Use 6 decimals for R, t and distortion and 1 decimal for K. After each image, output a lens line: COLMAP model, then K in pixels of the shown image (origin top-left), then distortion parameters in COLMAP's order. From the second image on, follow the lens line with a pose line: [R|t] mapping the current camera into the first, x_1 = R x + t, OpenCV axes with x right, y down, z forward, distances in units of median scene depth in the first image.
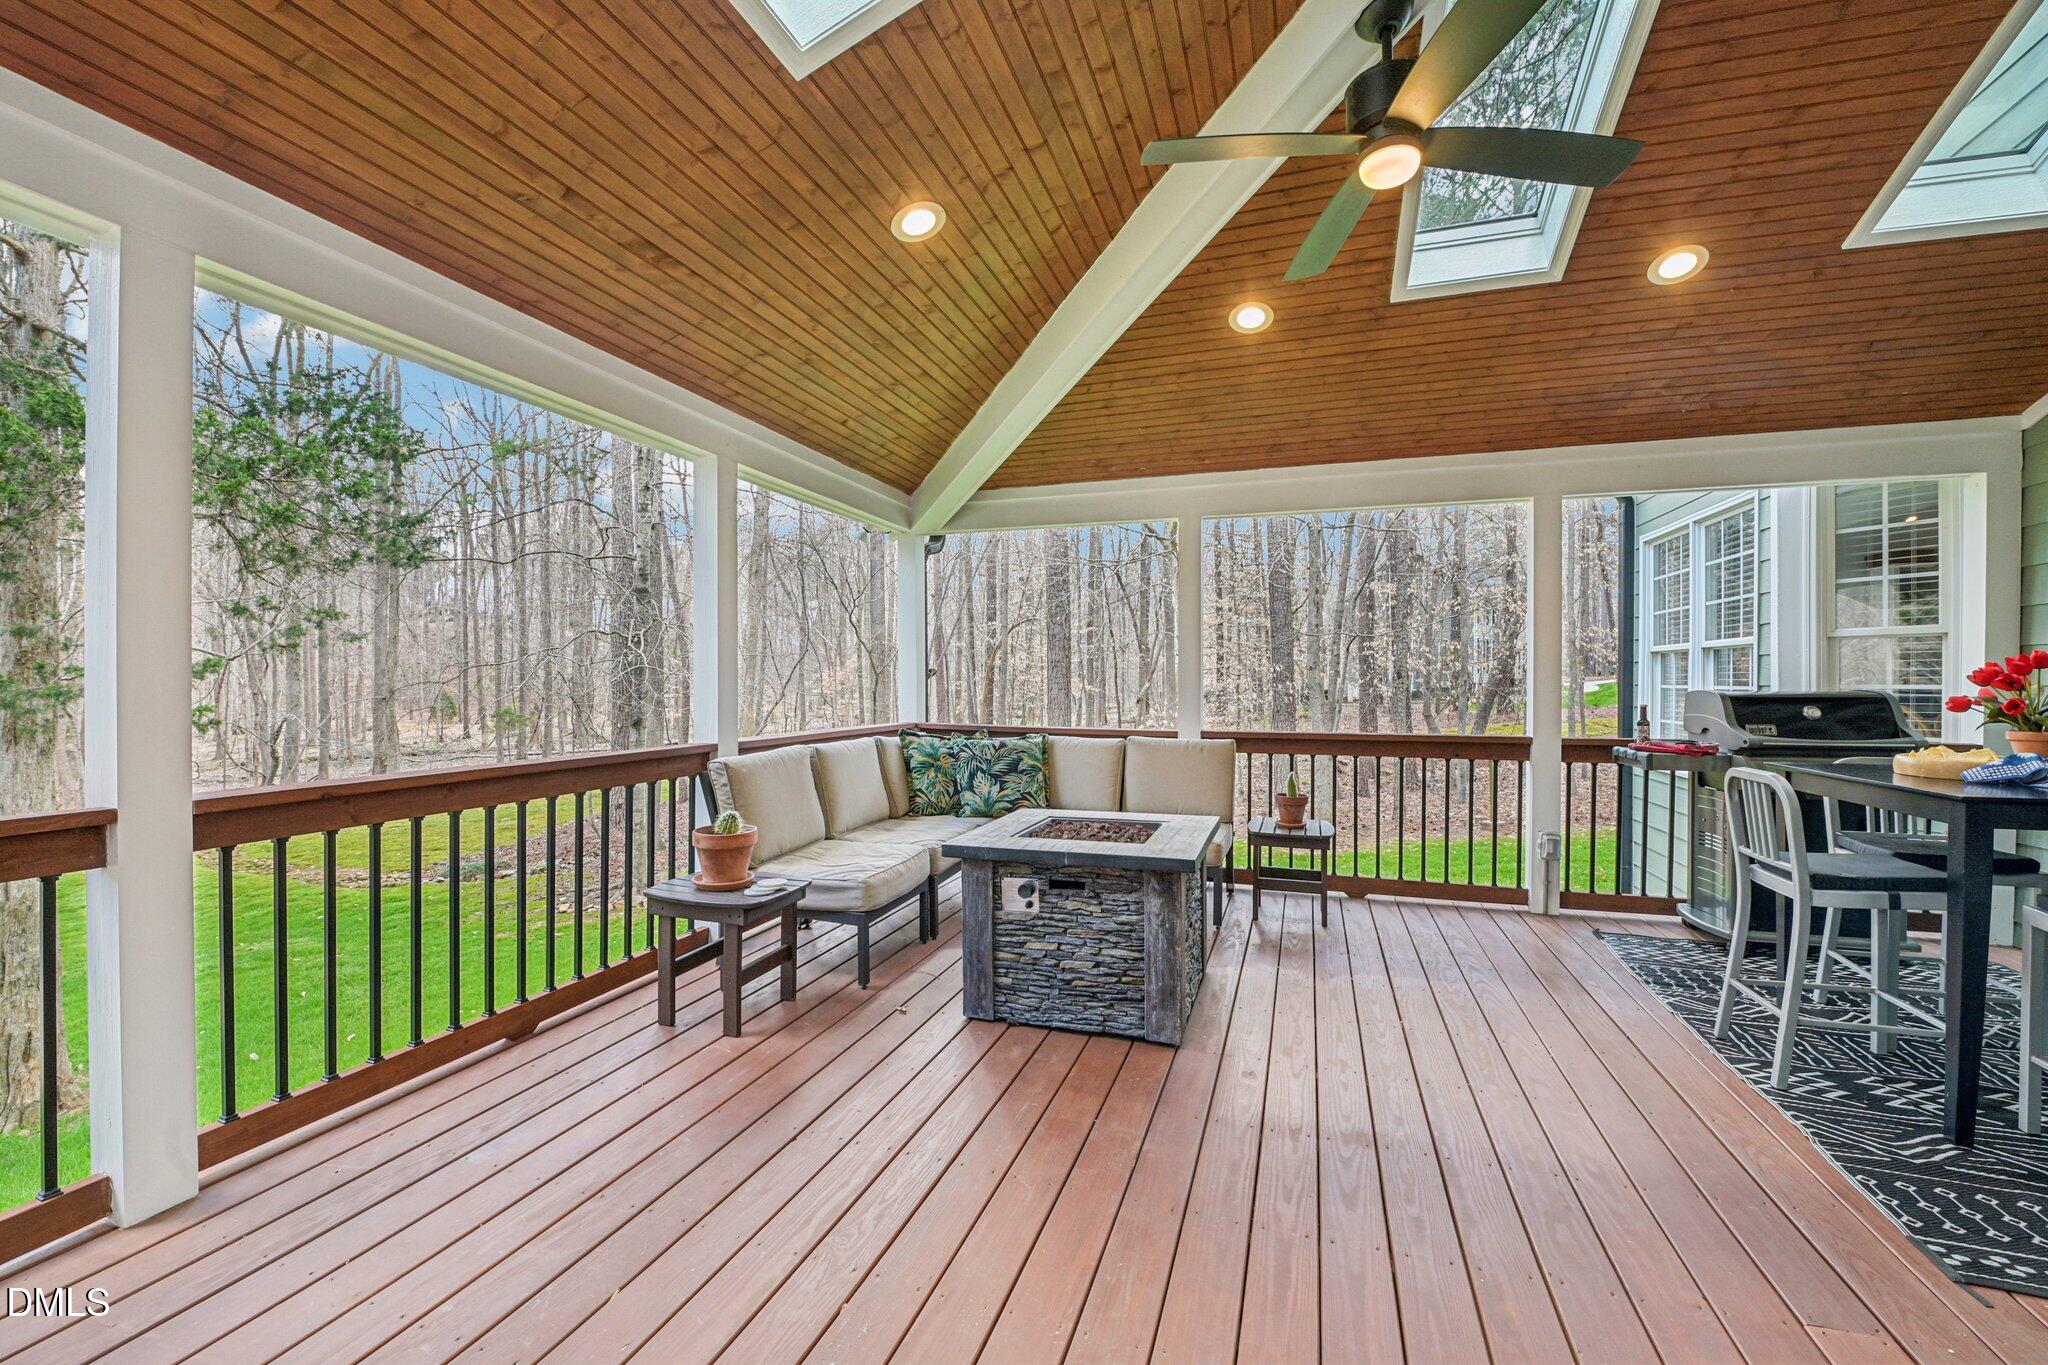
lens RADIAL K [[820.7, 0, 1031.6], [0, 820.7, 691.8], [0, 0, 1]] dist [-0.020248, -0.001384]
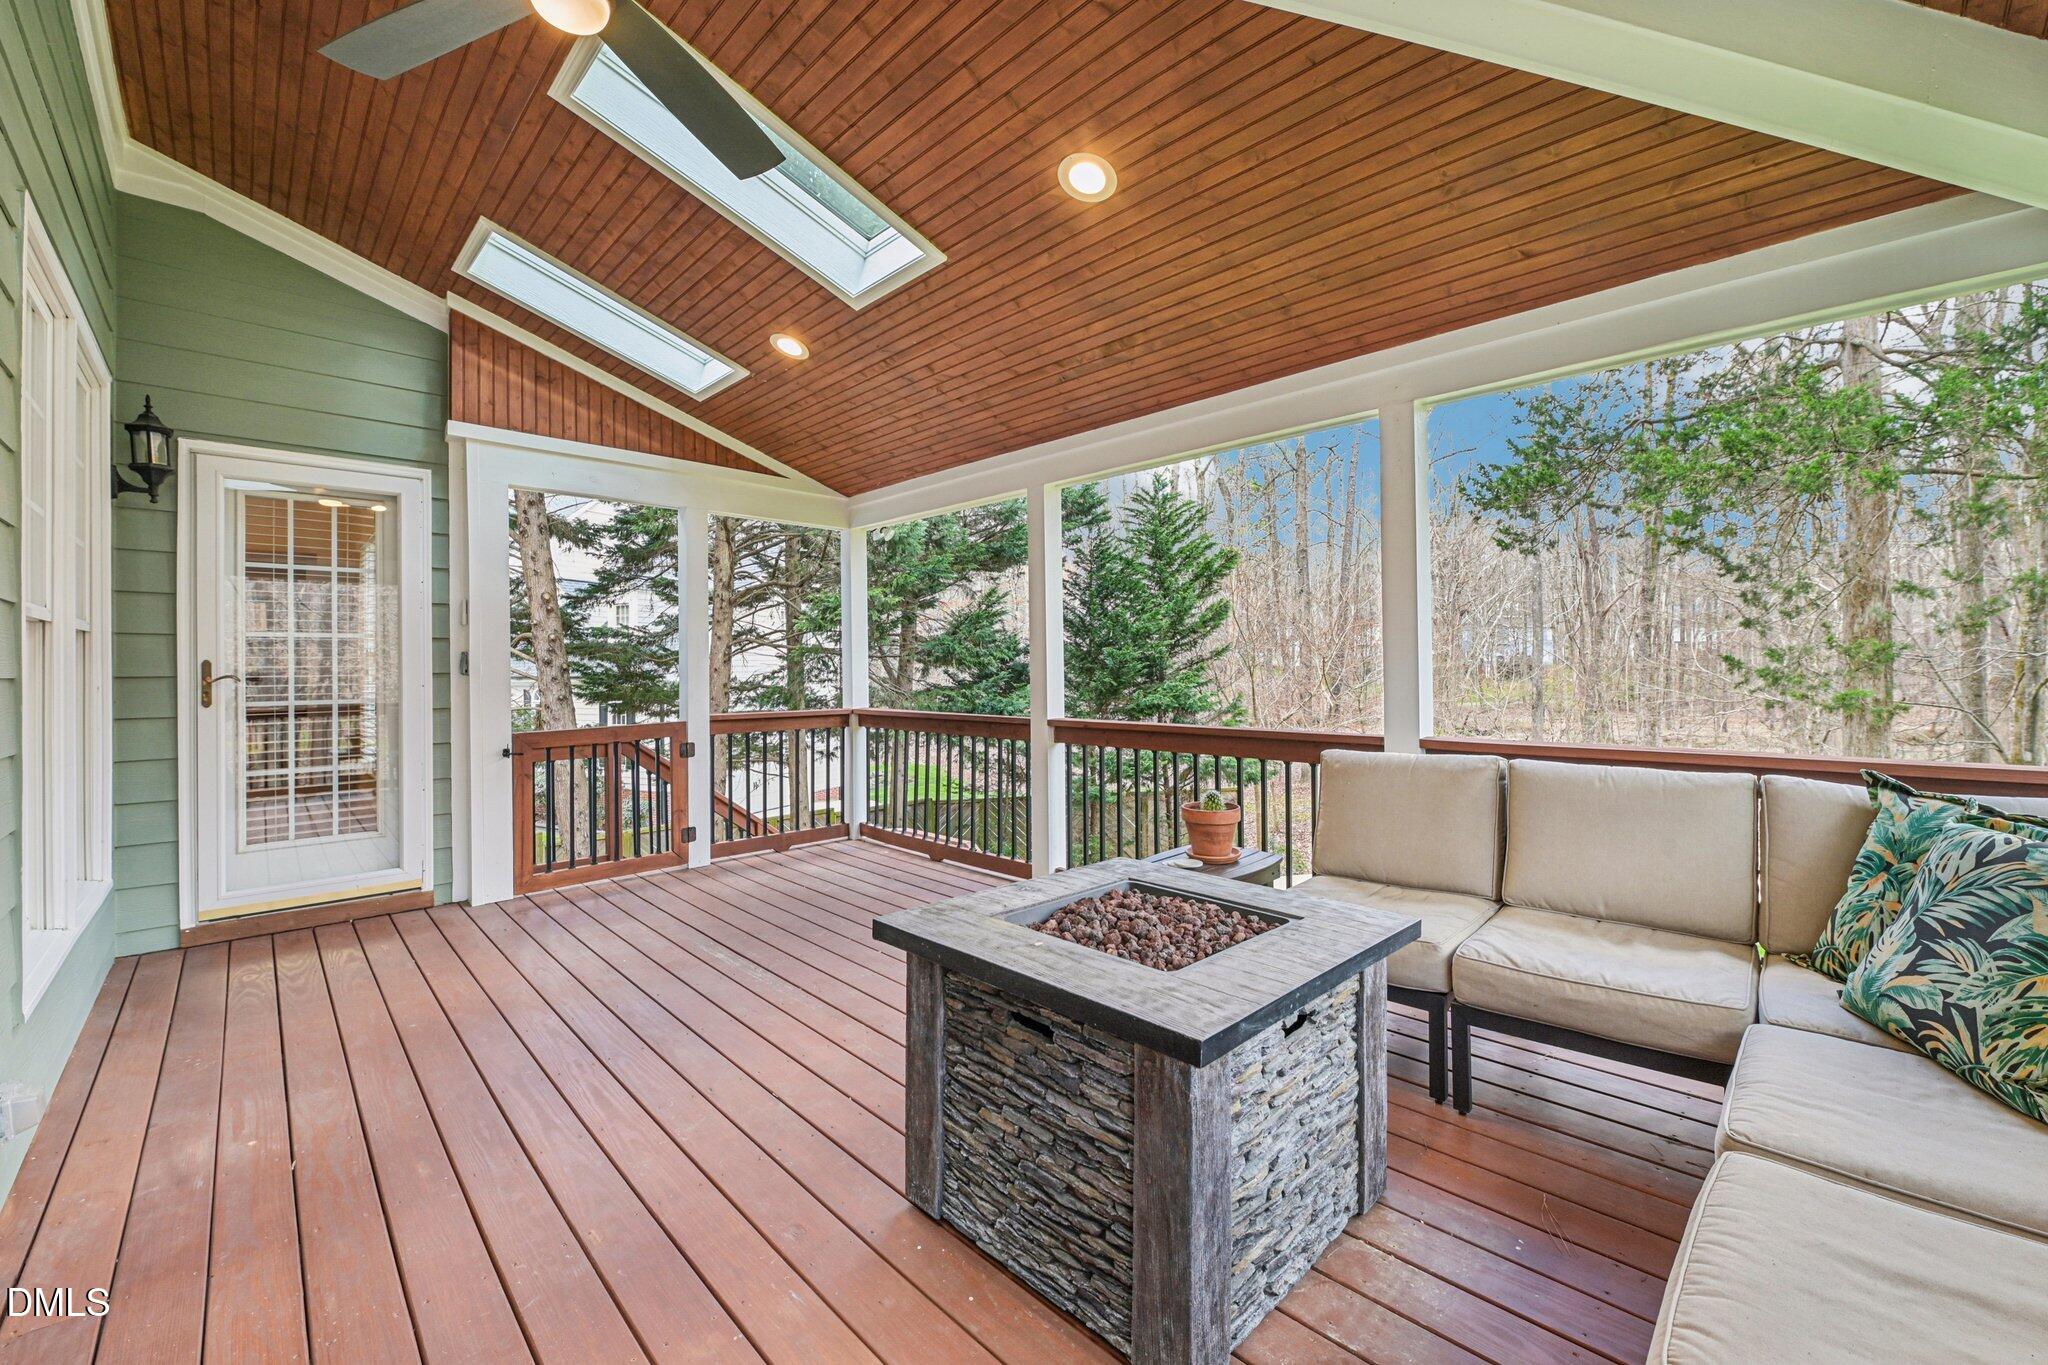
lens RADIAL K [[820.7, 0, 1039.0], [0, 820.7, 670.6], [0, 0, 1]] dist [-0.020248, -0.001384]
pose [[-0.459273, 0.002199, -0.888293, 0.647015], [-0.005710, 0.999969, 0.005428, -0.010589], [0.888277, 0.007565, -0.459246, 1.239699]]
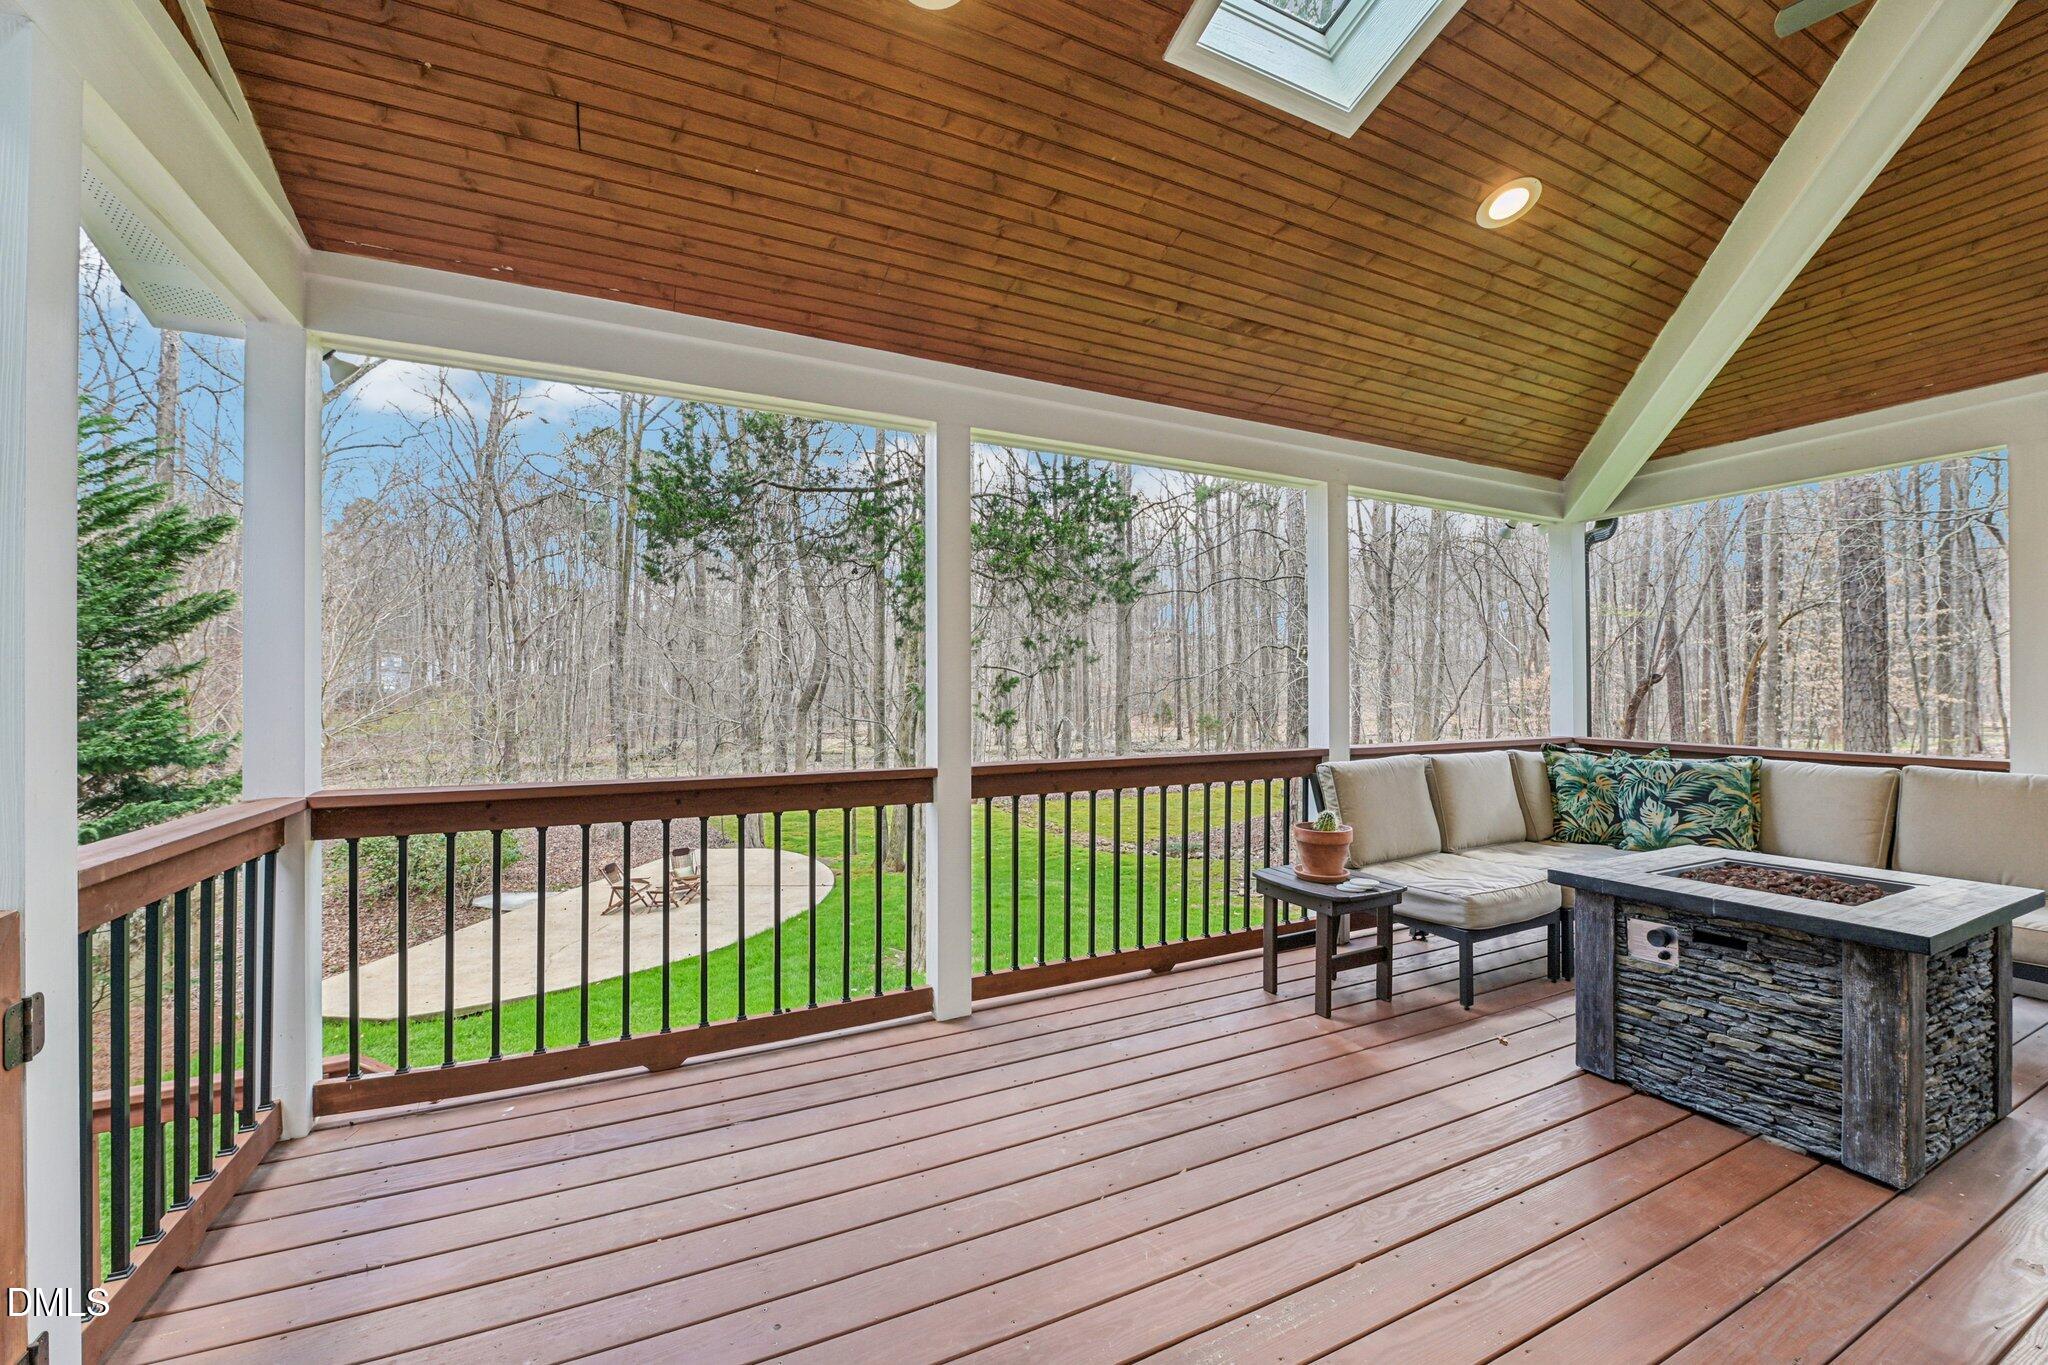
lens RADIAL K [[820.7, 0, 1027.0], [0, 820.7, 697.5], [0, 0, 1]] dist [-0.020248, -0.001384]
pose [[0.699233, 0.000156, -0.714894, 0.125573], [-0.003974, 0.999985, -0.003668, 0.001135], [0.714883, 0.005406, 0.699223, -0.044658]]
